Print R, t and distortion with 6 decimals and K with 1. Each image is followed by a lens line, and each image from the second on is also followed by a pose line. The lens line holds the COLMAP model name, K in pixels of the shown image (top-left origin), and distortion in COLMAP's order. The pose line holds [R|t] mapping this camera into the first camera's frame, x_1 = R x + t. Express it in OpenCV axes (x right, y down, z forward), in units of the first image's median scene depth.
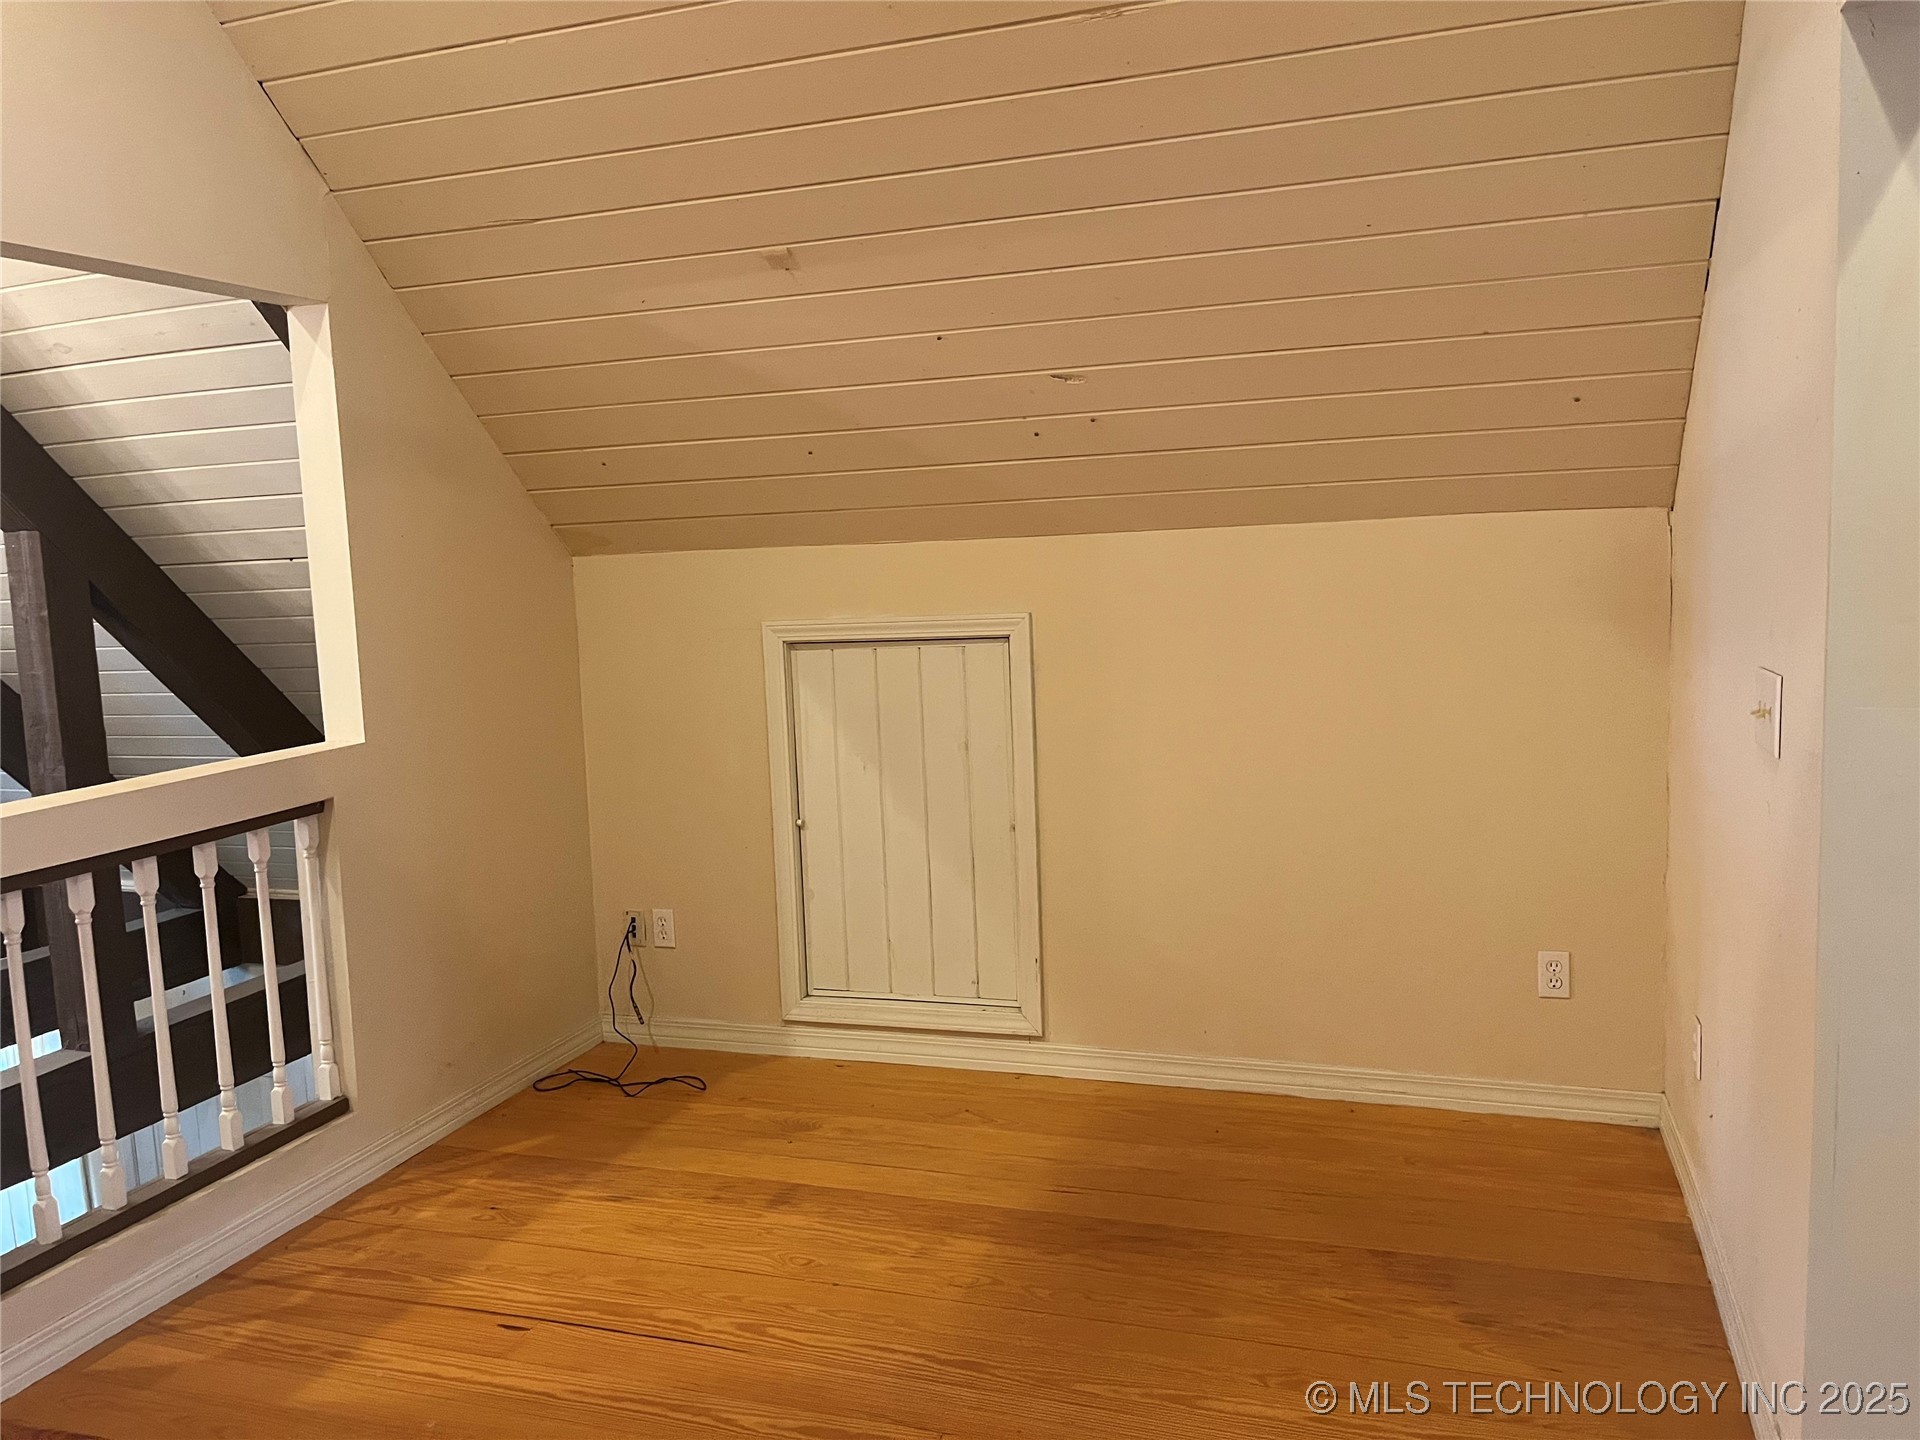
lens RADIAL K [[1458.6, 0, 973.1], [0, 1458.6, 728.3], [0, 0, 1]] dist [0.052860, -0.075771]
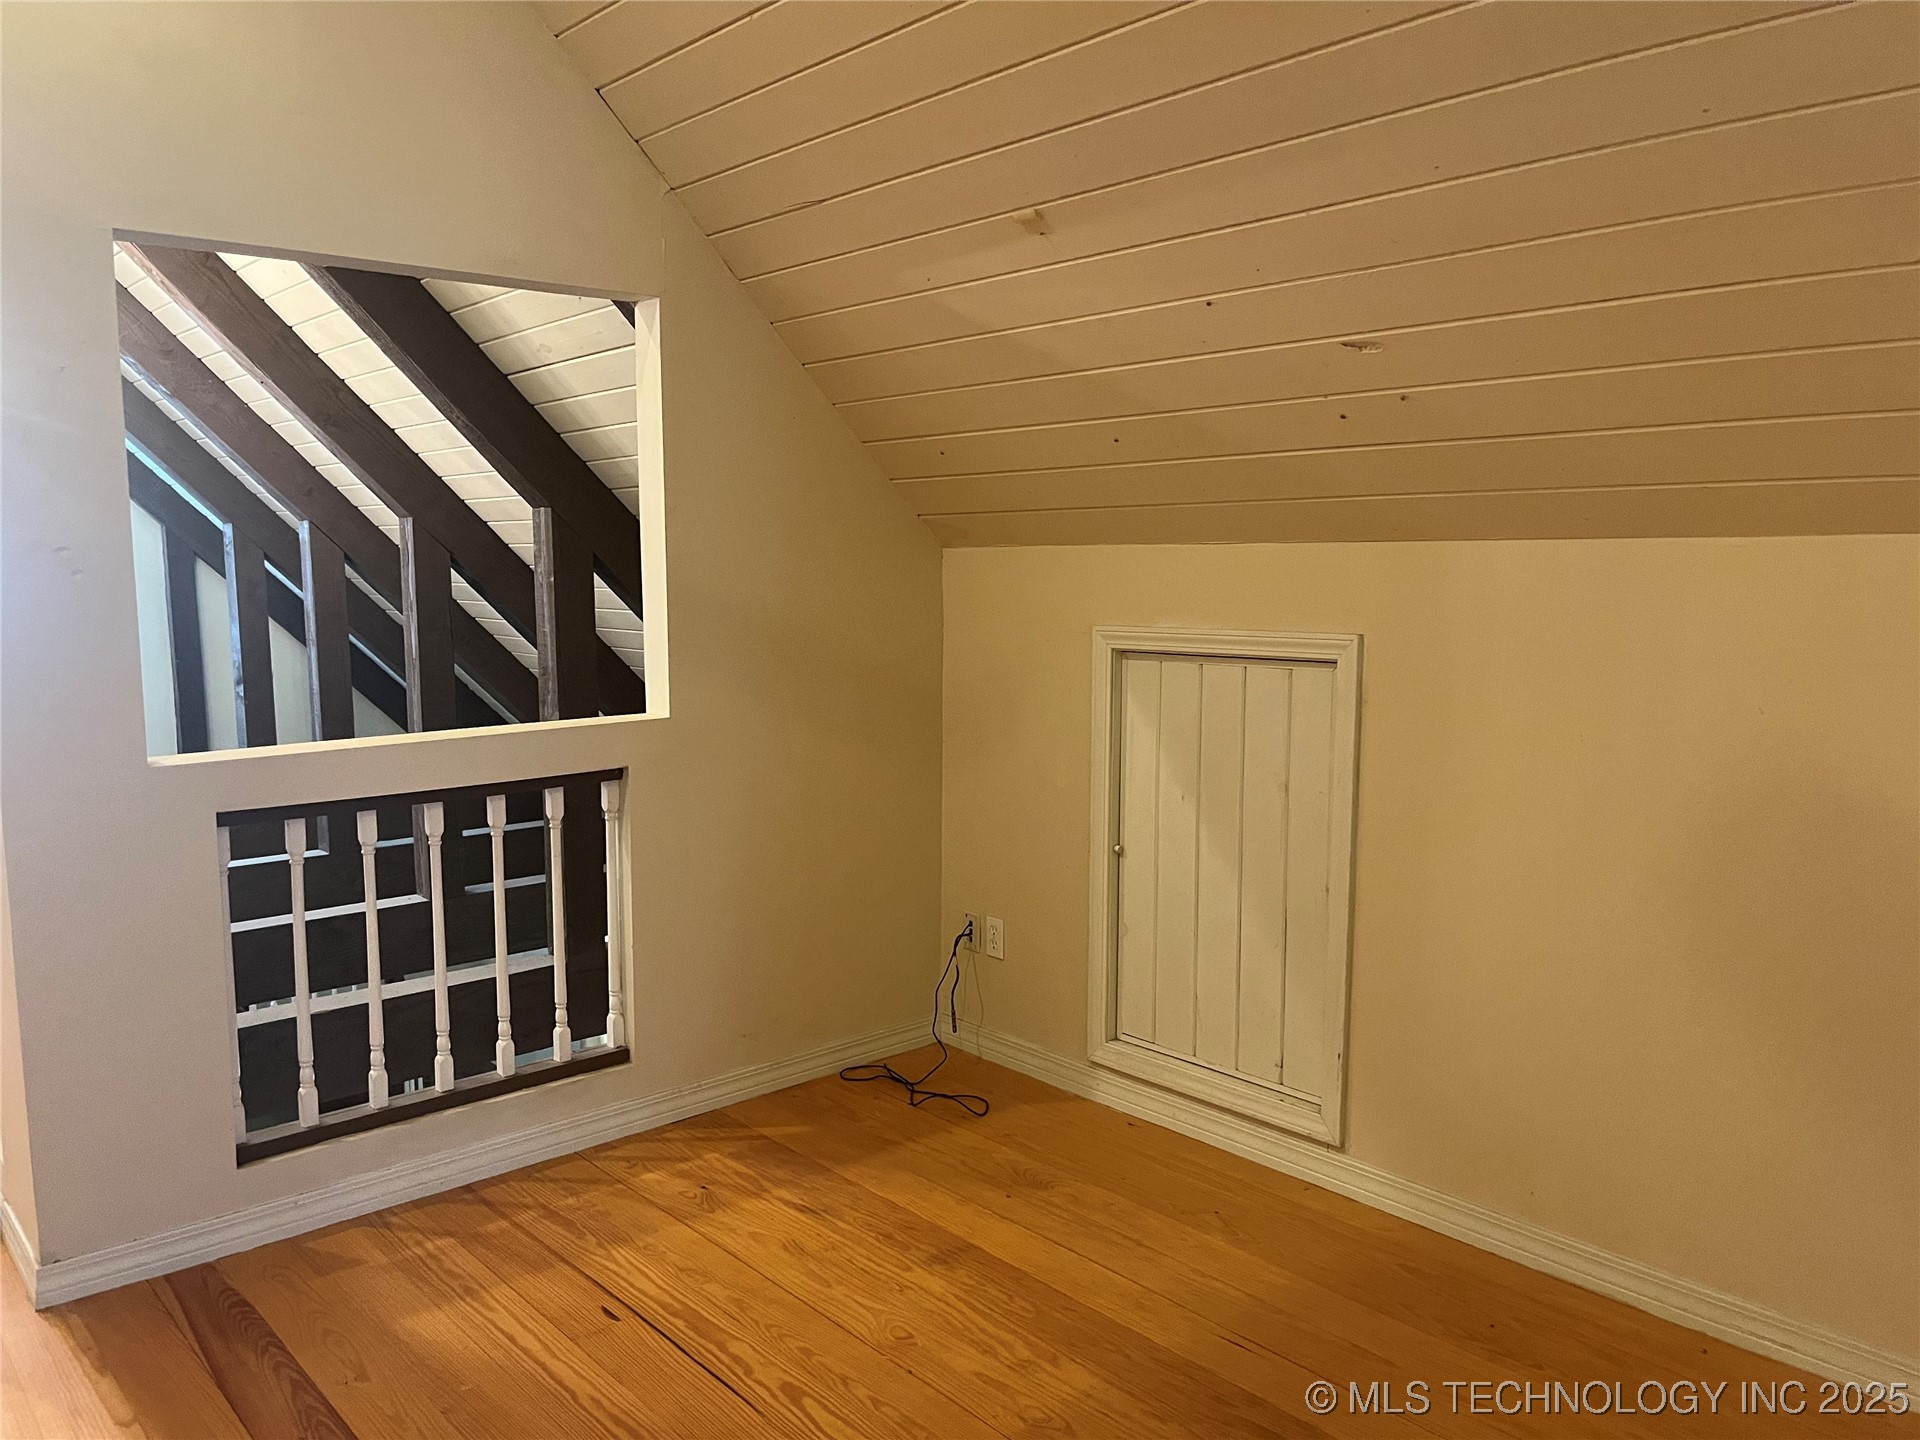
lens RADIAL K [[1458.6, 0, 962.8], [0, 1458.6, 730.3], [0, 0, 1]] dist [0.052860, -0.075771]
pose [[0.866755, 0.098087, -0.488993, 0.277709], [-0.093671, 0.995037, 0.033559, -0.035721], [0.489858, 0.016717, 0.871642, 0.190952]]
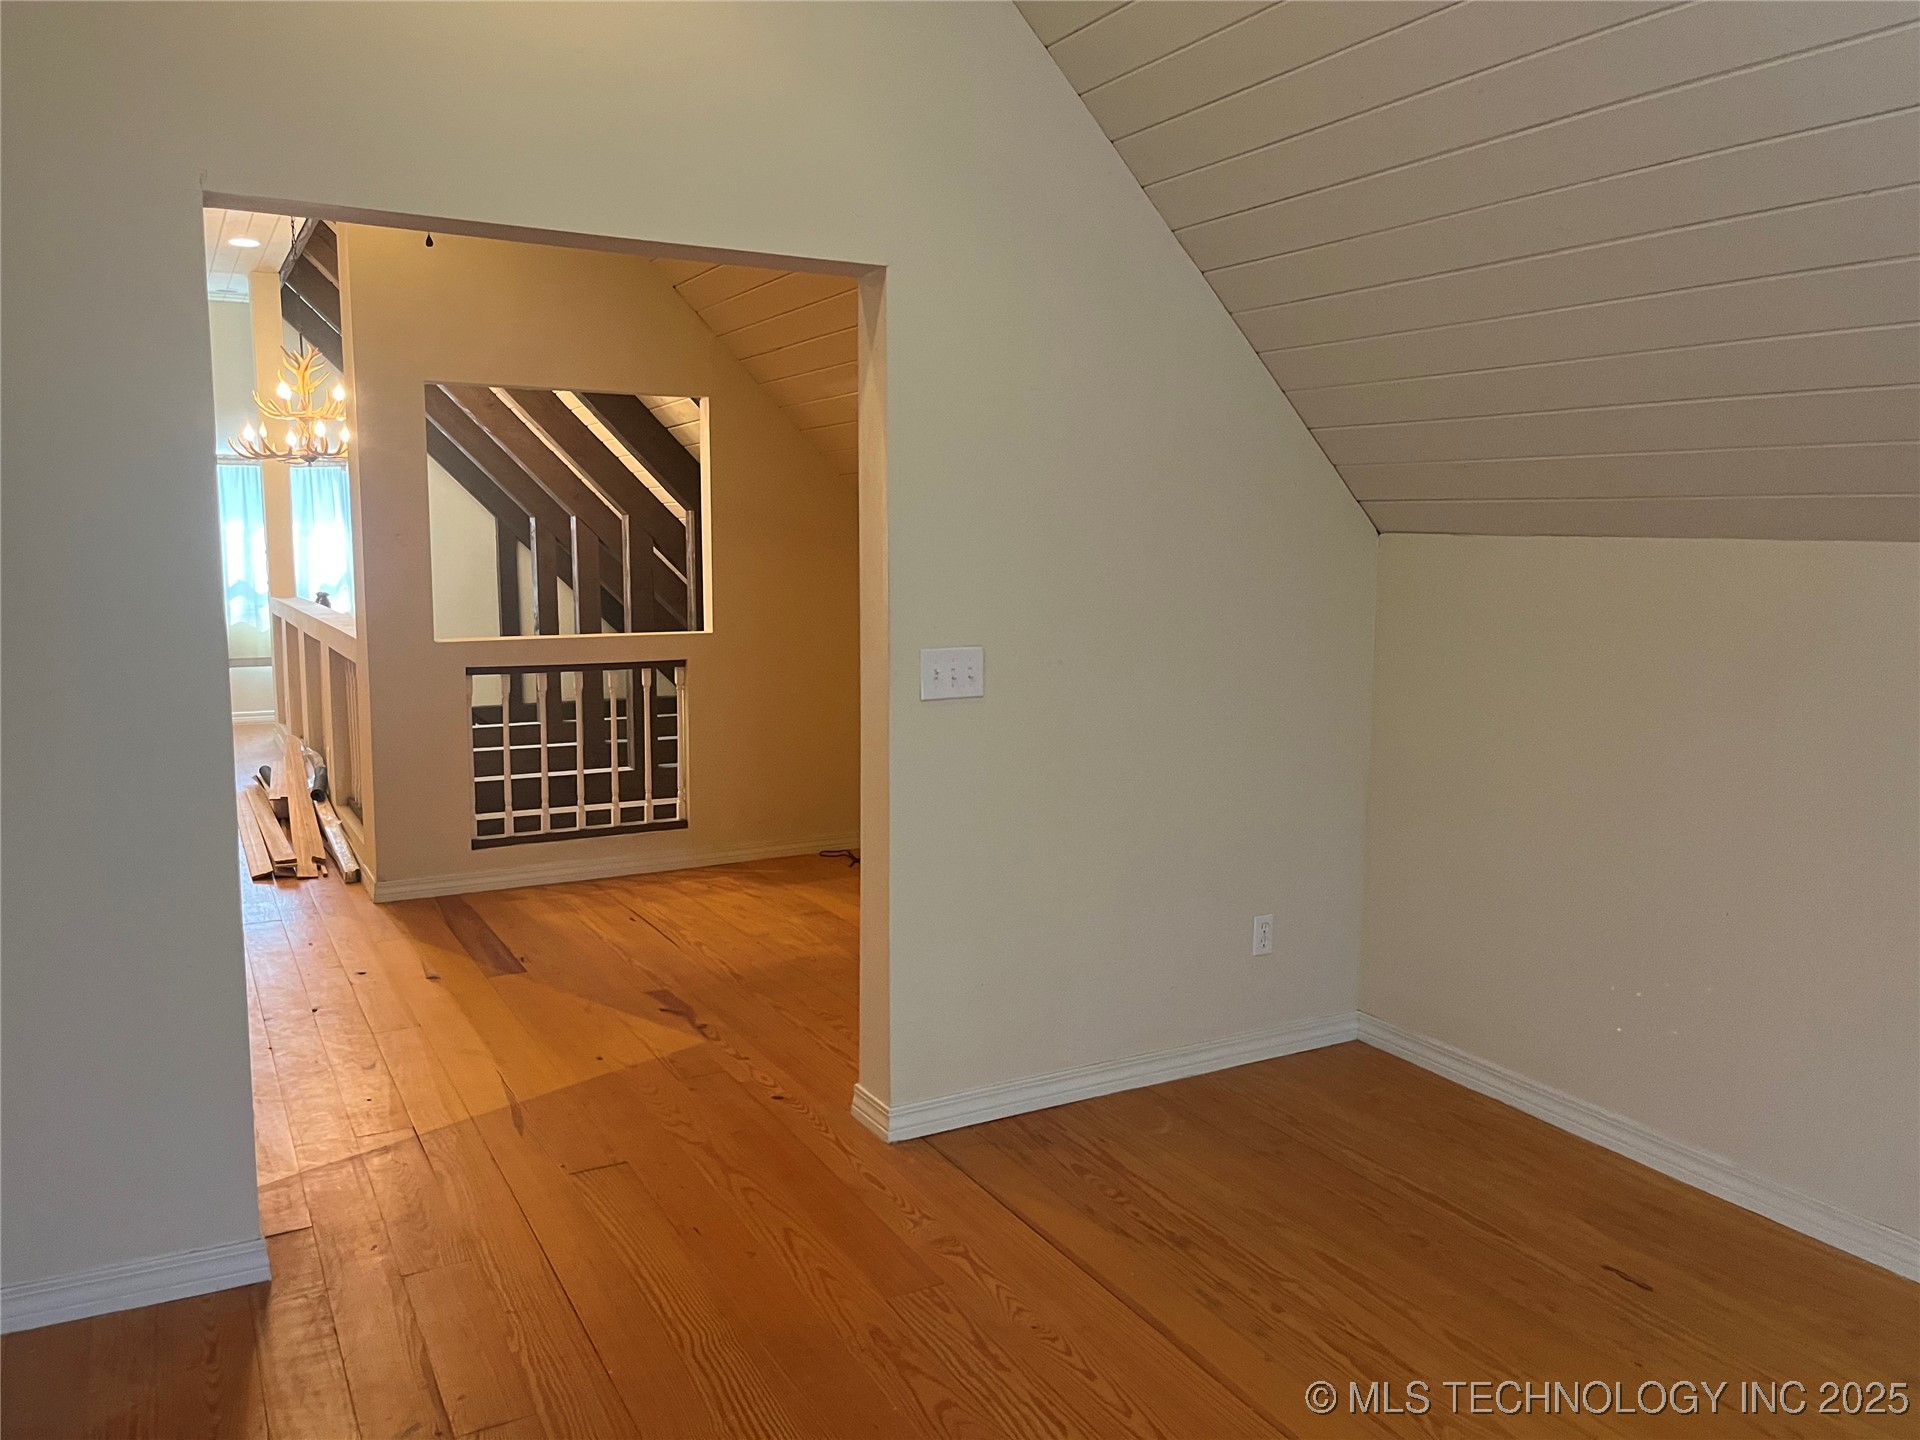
lens RADIAL K [[1458.6, 0, 961.9], [0, 1458.6, 726.5], [0, 0, 1]] dist [0.052860, -0.075771]
pose [[0.740777, 0.132080, -0.658638, 1.039291], [-0.125635, 0.990420, 0.057311, -0.017670], [0.659898, 0.040293, 0.750274, -0.167185]]
